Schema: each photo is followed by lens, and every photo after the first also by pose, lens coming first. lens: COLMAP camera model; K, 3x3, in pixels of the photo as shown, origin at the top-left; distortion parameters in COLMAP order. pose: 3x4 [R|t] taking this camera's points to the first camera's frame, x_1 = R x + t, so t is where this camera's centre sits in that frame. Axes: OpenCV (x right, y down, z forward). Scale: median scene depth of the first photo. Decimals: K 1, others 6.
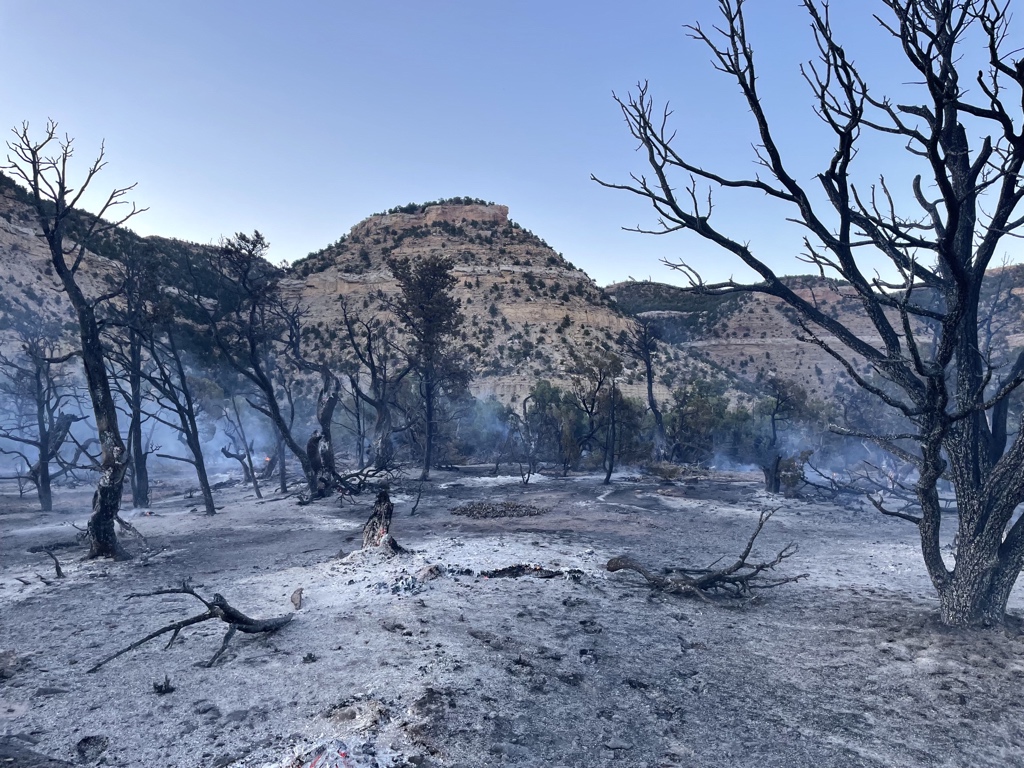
lens RADIAL K [[767.5, 0, 518.3], [0, 767.5, 374.3], [0, 0, 1]] dist [0.065069, -0.095056]
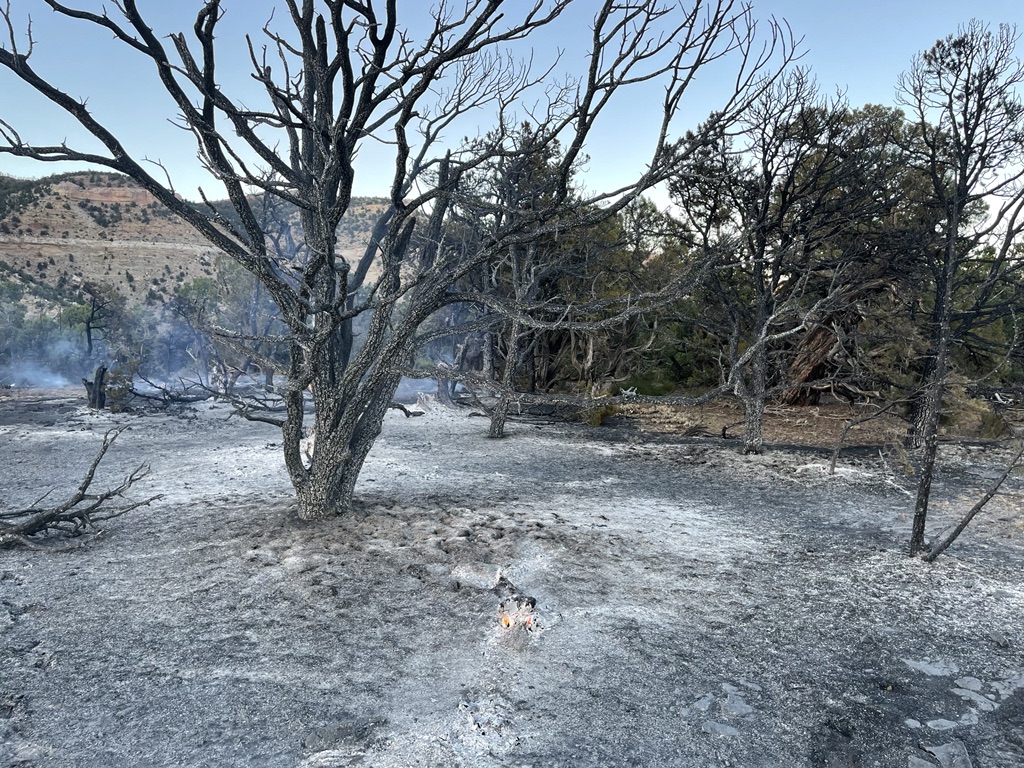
lens RADIAL K [[767.5, 0, 507.6], [0, 767.5, 373.0], [0, 0, 1]] dist [0.065069, -0.095056]
pose [[0.680039, -0.056541, 0.730992, -0.004465], [-0.028751, 0.994199, 0.103647, 0.010878], [-0.732612, -0.091501, 0.674469, 0.101064]]
